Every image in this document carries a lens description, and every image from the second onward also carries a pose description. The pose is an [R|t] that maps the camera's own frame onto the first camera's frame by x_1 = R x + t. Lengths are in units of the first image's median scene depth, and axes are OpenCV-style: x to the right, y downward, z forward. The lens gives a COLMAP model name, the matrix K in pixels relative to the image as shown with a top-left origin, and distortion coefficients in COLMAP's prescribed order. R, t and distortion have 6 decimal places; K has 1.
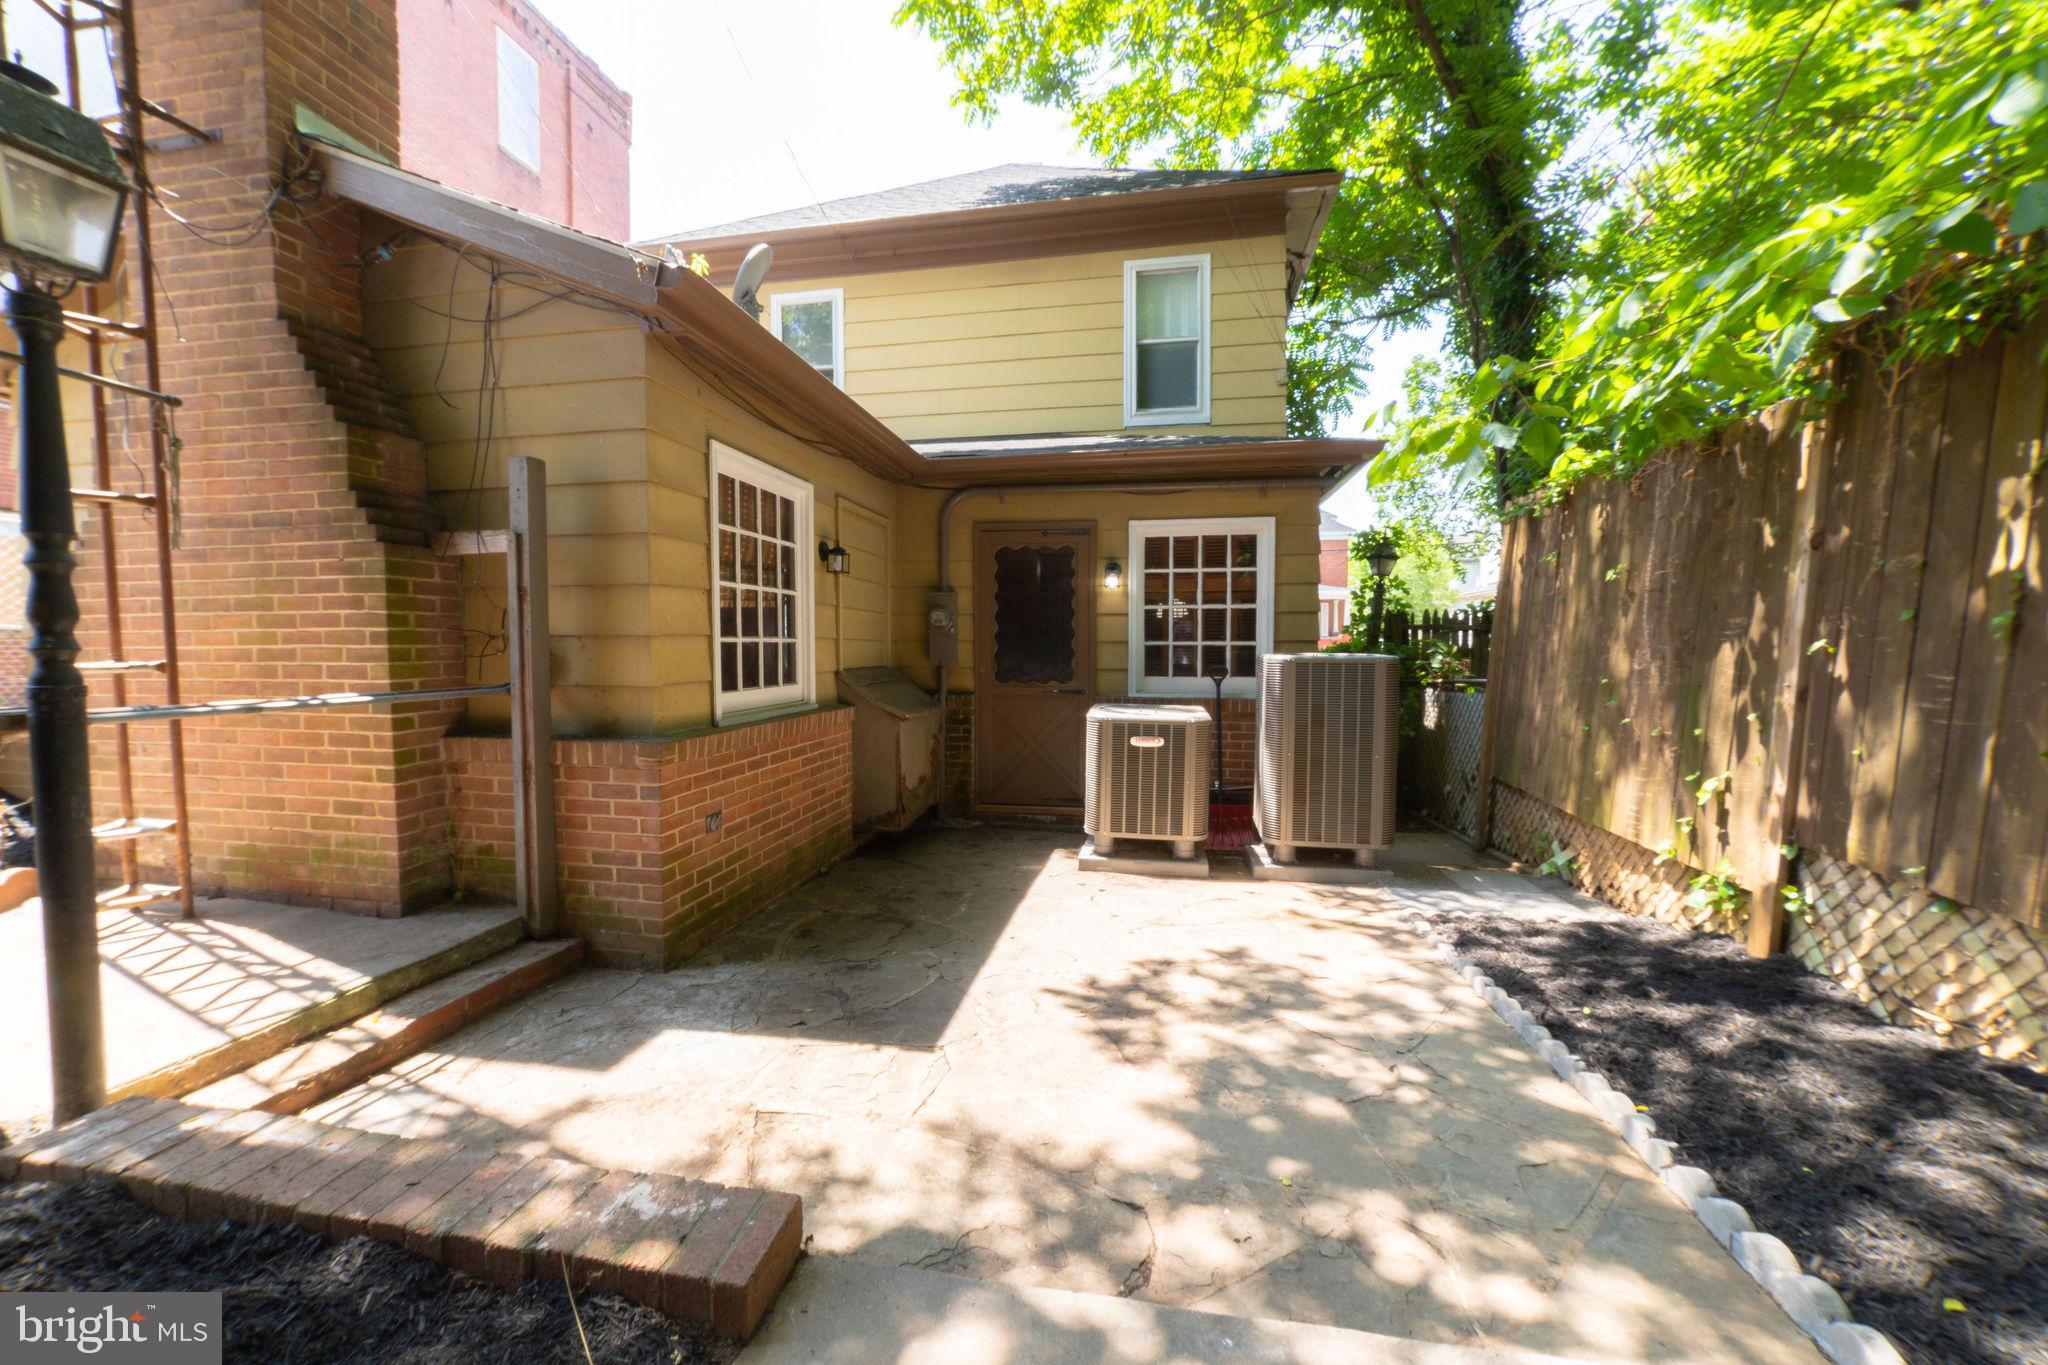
lens RADIAL K [[788.9, 0, 1023.4], [0, 788.9, 676.9], [0, 0, 1]] dist [-0.024347, 0.007172]
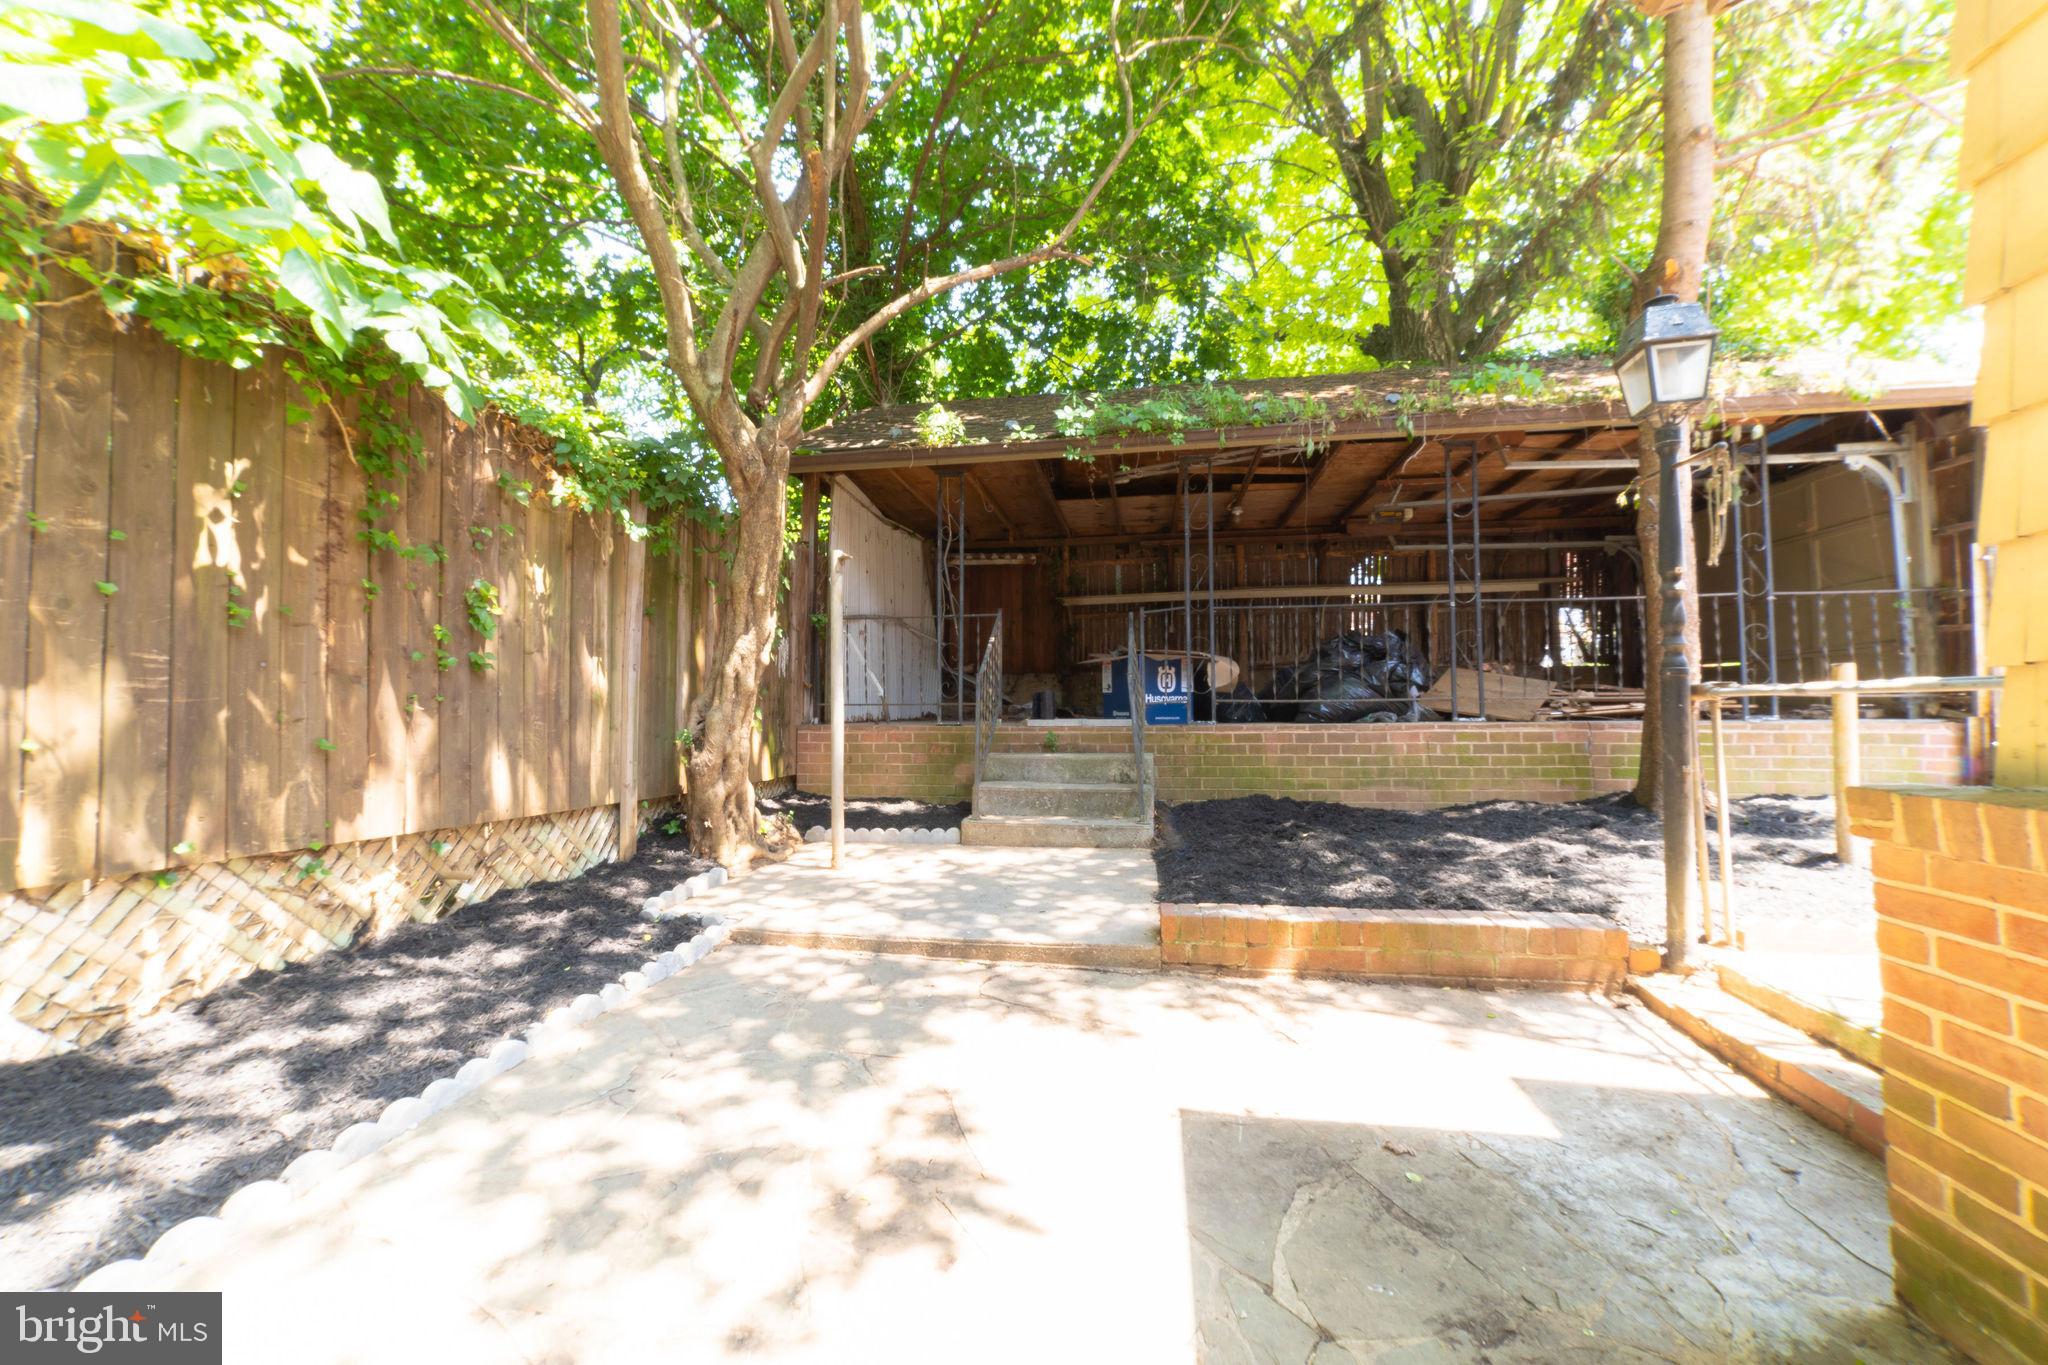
lens RADIAL K [[788.9, 0, 1023.4], [0, 788.9, 676.9], [0, 0, 1]] dist [-0.024347, 0.007172]
pose [[-0.999994, 0.001737, 0.003115, 0.041595], [0.001744, 0.999996, 0.002254, 0.023656], [-0.003111, 0.002259, -0.999993, 1.813022]]
